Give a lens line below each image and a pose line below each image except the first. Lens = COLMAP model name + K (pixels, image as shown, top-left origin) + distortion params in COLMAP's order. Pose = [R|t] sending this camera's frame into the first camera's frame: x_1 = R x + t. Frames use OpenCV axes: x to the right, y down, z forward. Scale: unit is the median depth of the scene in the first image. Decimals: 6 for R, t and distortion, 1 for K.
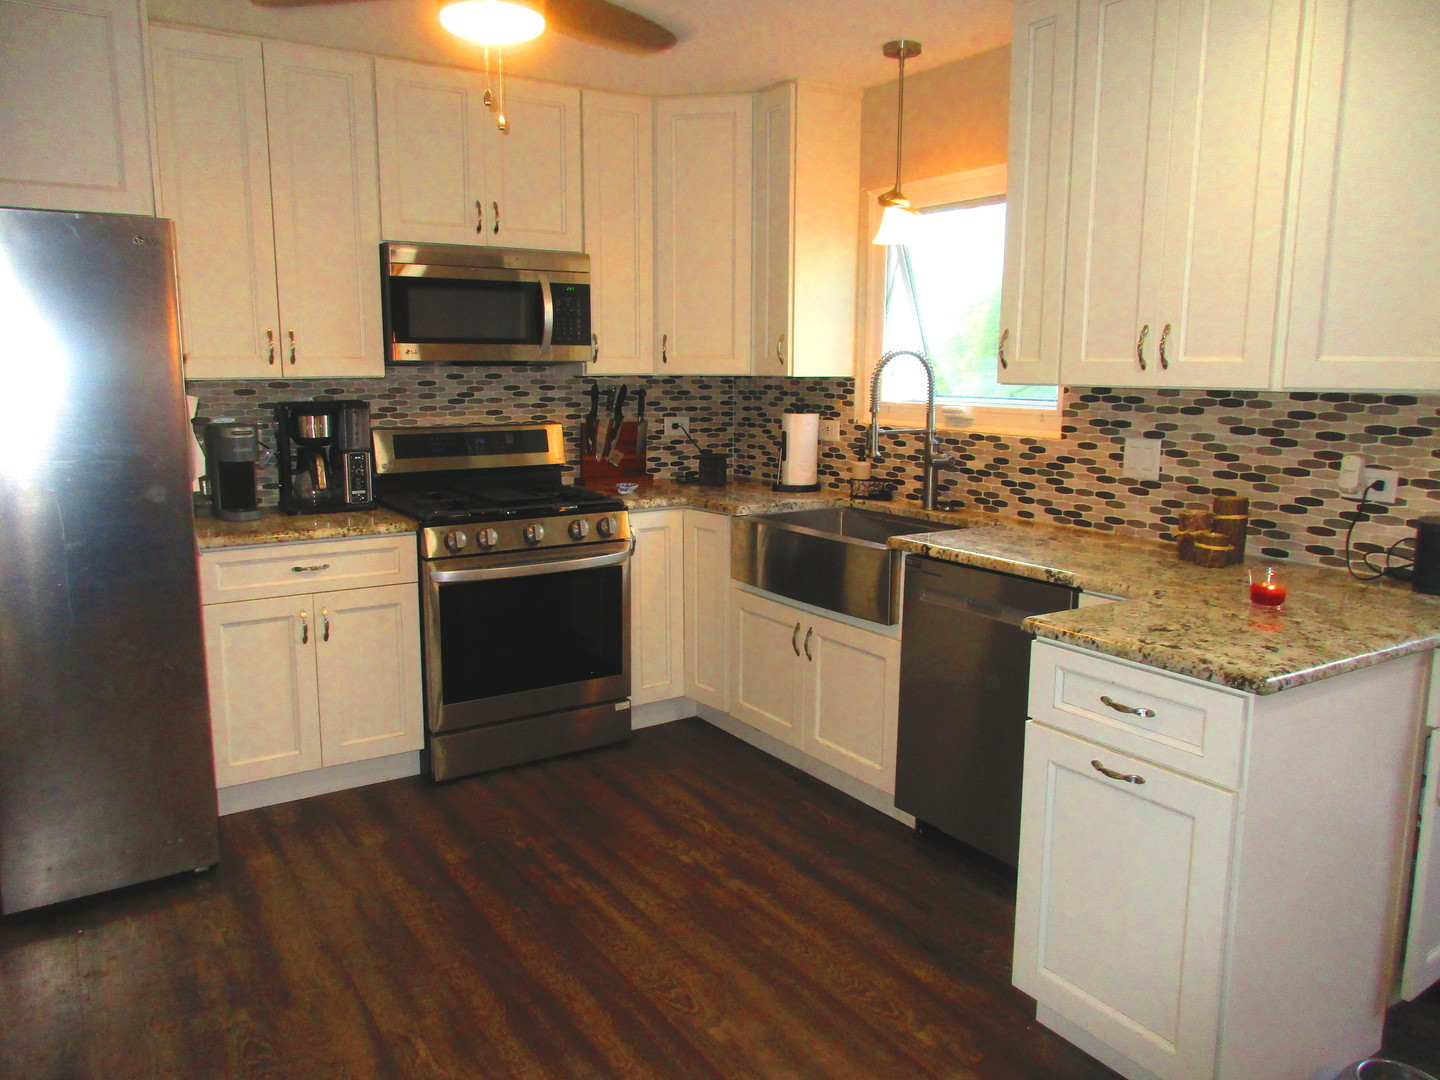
lens RADIAL K [[1050.9, 0, 720.0], [0, 1050.9, 540.0], [0, 0, 1]] dist [-0.015854, -0.000511]
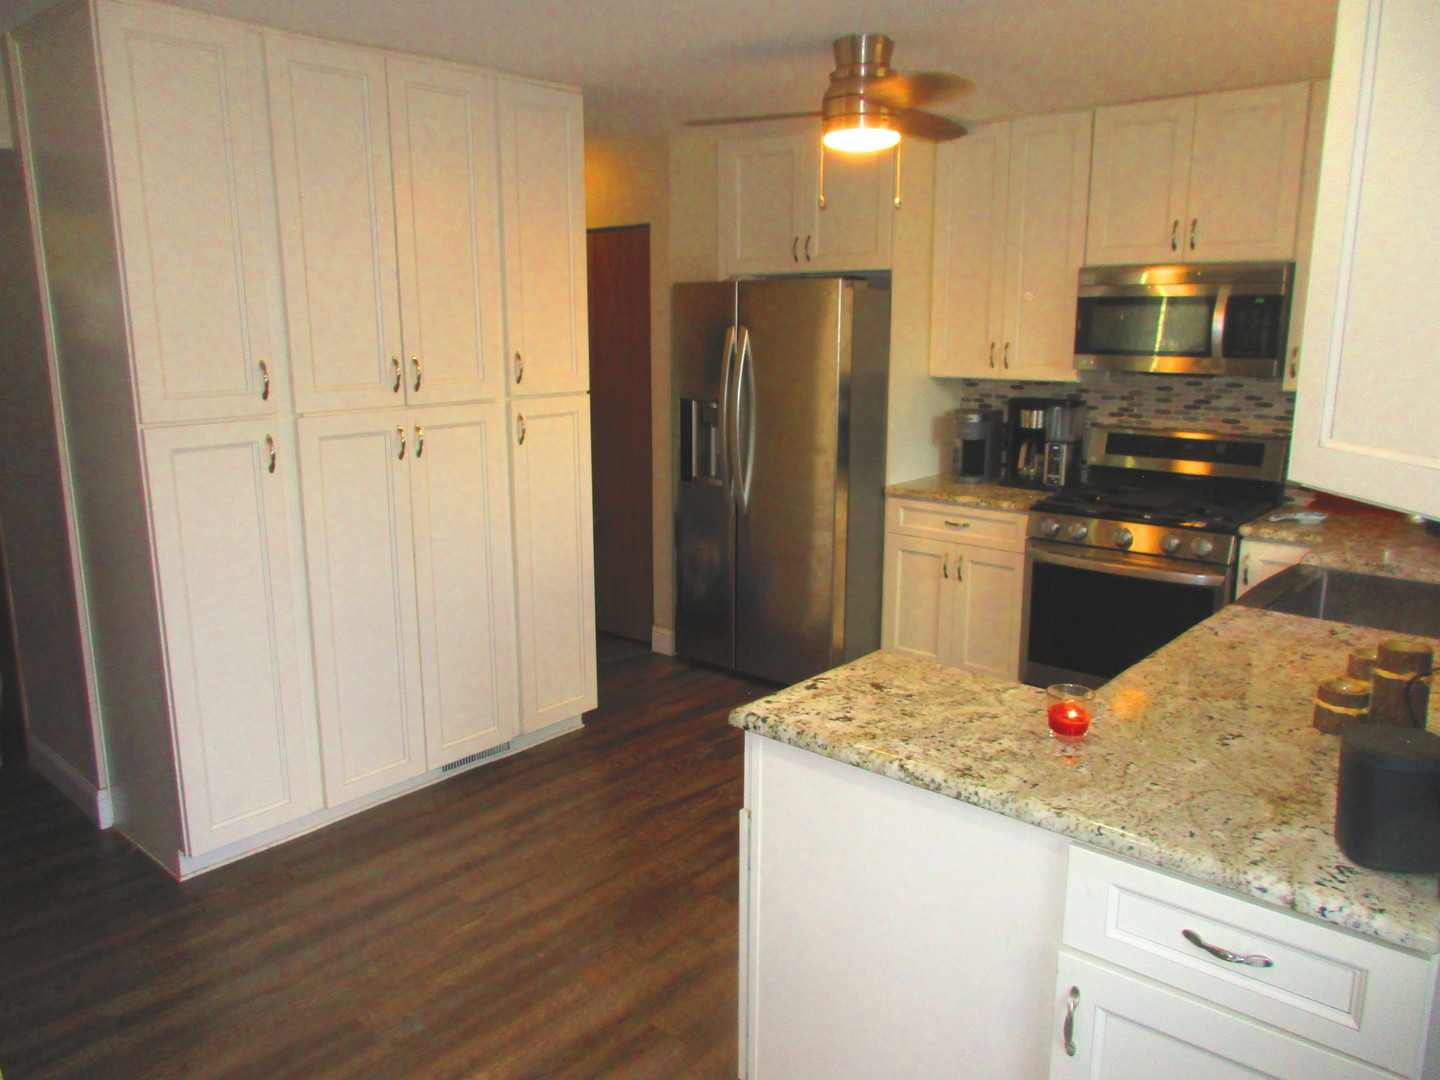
lens RADIAL K [[1050.9, 0, 720.0], [0, 1050.9, 540.0], [0, 0, 1]] dist [-0.015854, -0.000511]
pose [[0.259369, 0.194326, -0.946026, 0.710472], [-0.159938, 0.974665, 0.156359, -0.101408], [0.952443, 0.110751, 0.283878, 0.301343]]
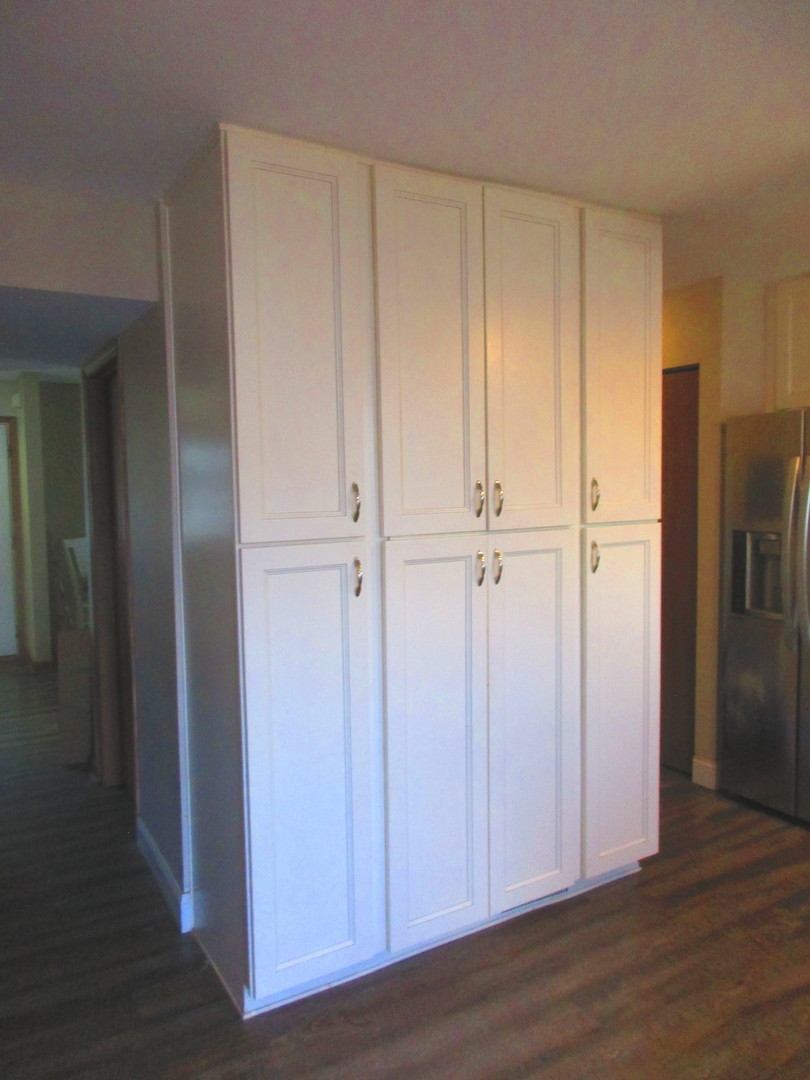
lens RADIAL K [[788.1, 0, 405.0], [0, 788.1, 540.0], [0, 0, 1]] dist [-0.015854, -0.000511]
pose [[-0.059880, 0.066591, -0.995982, 0.396990], [-0.149303, 0.985951, 0.074897, -0.056883], [0.986977, 0.153188, -0.049096, 0.247850]]
